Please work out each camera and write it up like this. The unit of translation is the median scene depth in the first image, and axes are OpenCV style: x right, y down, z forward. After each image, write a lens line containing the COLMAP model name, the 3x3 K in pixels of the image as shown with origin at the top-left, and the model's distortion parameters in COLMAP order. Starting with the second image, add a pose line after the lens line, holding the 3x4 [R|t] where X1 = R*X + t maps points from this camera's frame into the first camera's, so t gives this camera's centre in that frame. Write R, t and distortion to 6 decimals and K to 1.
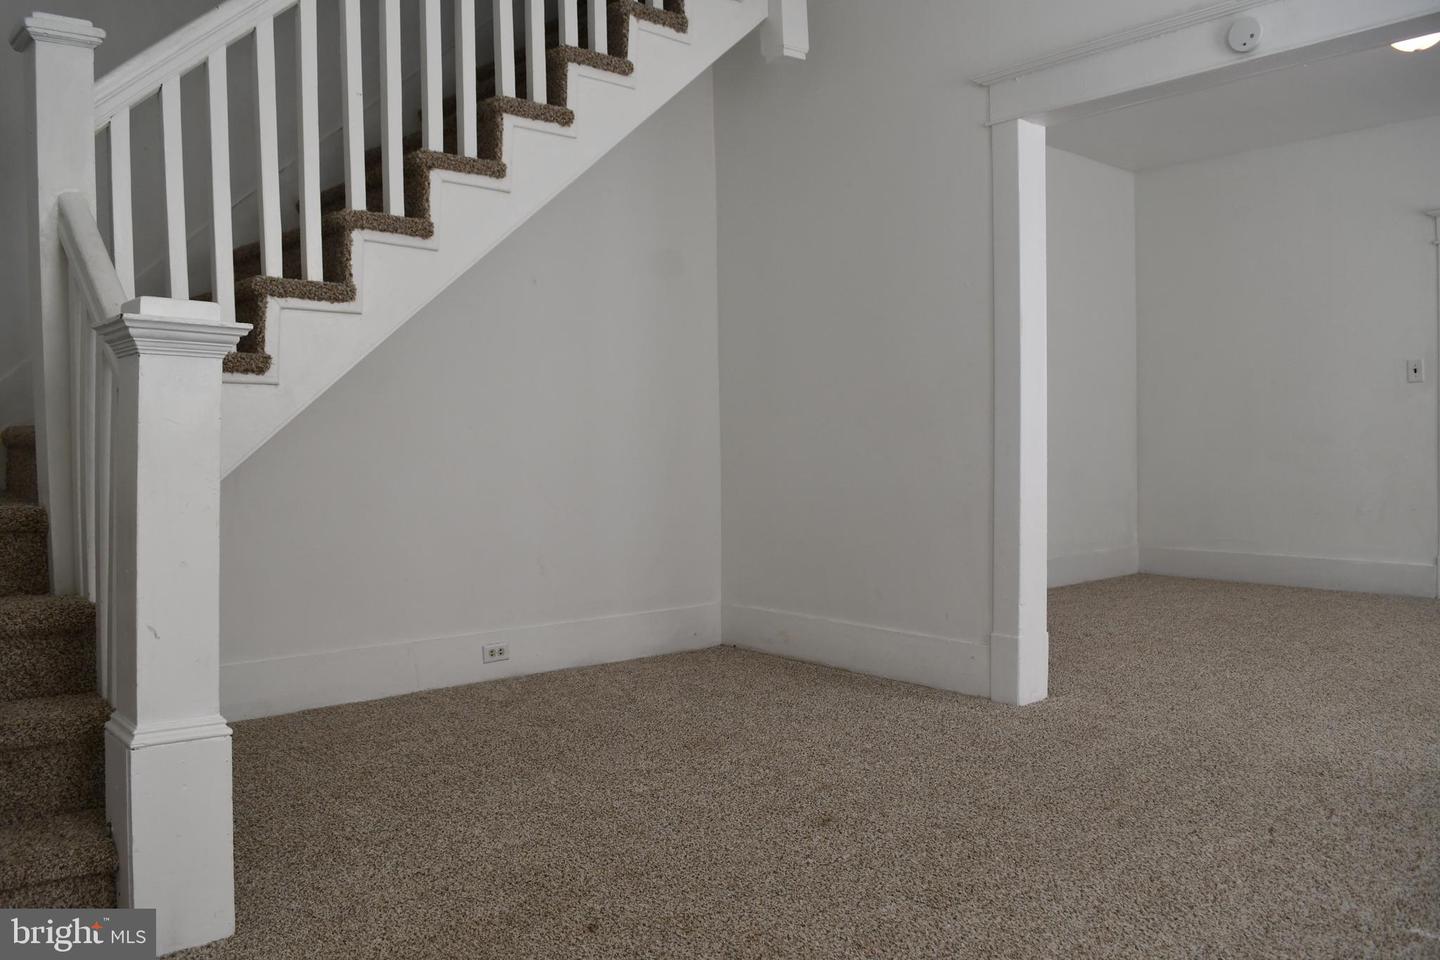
lens RADIAL K [[1152.5, 0, 693.0], [0, 1152.5, 484.4], [0, 0, 1]] dist [-0.085248, 0.017258]
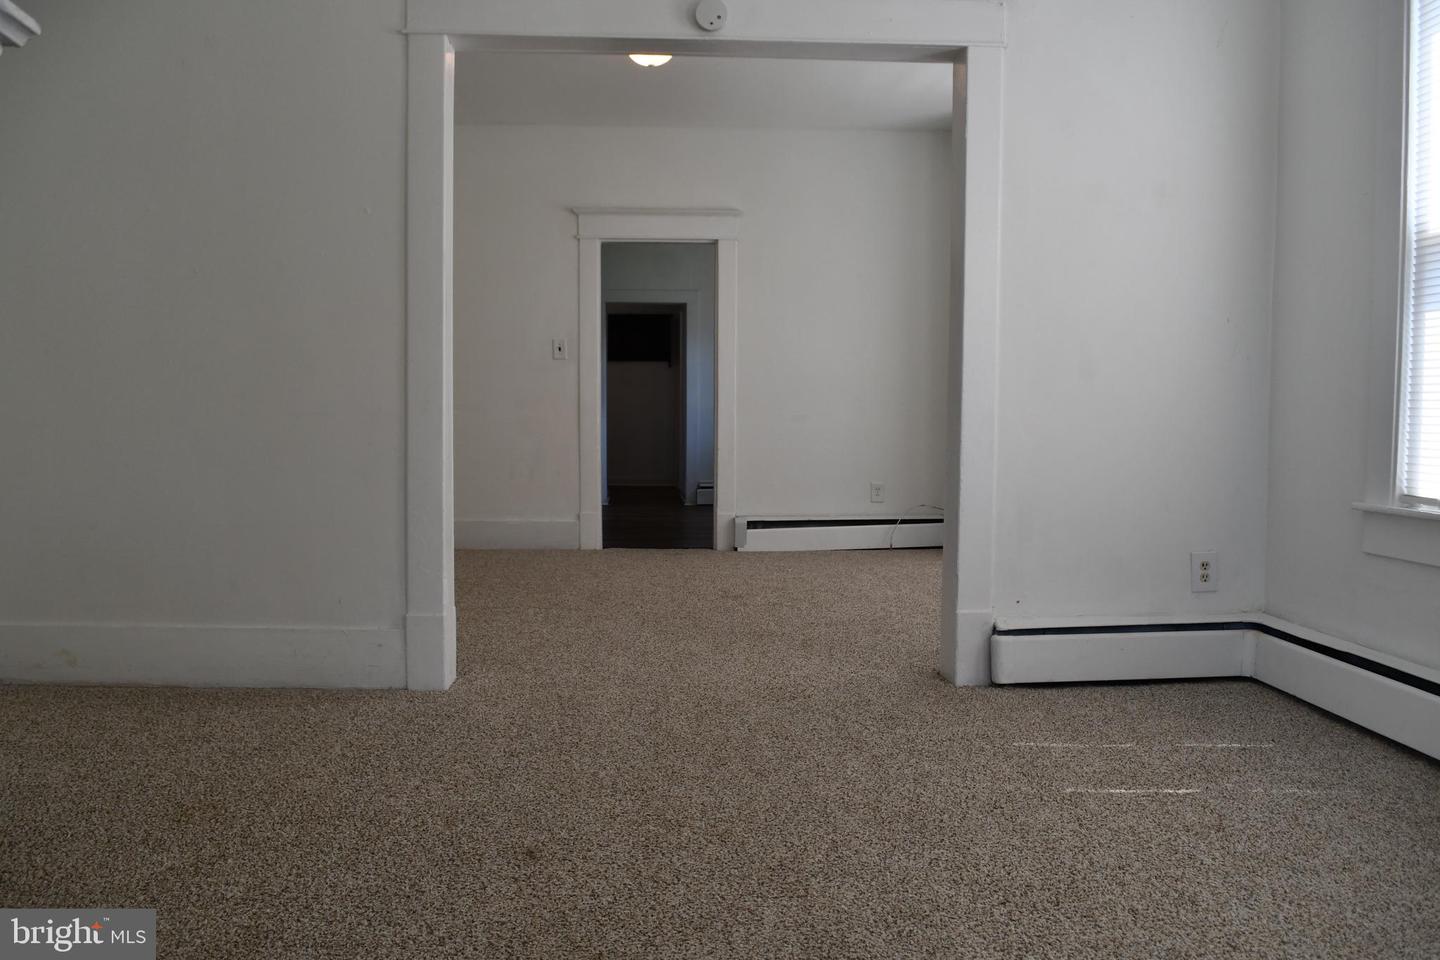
lens RADIAL K [[1152.5, 0, 693.0], [0, 1152.5, 484.4], [0, 0, 1]] dist [-0.085248, 0.017258]
pose [[0.583601, -0.027143, 0.811587, -0.326690], [0.013455, 0.999627, 0.023756, 0.012988], [-0.811929, -0.002944, 0.583749, 0.314761]]
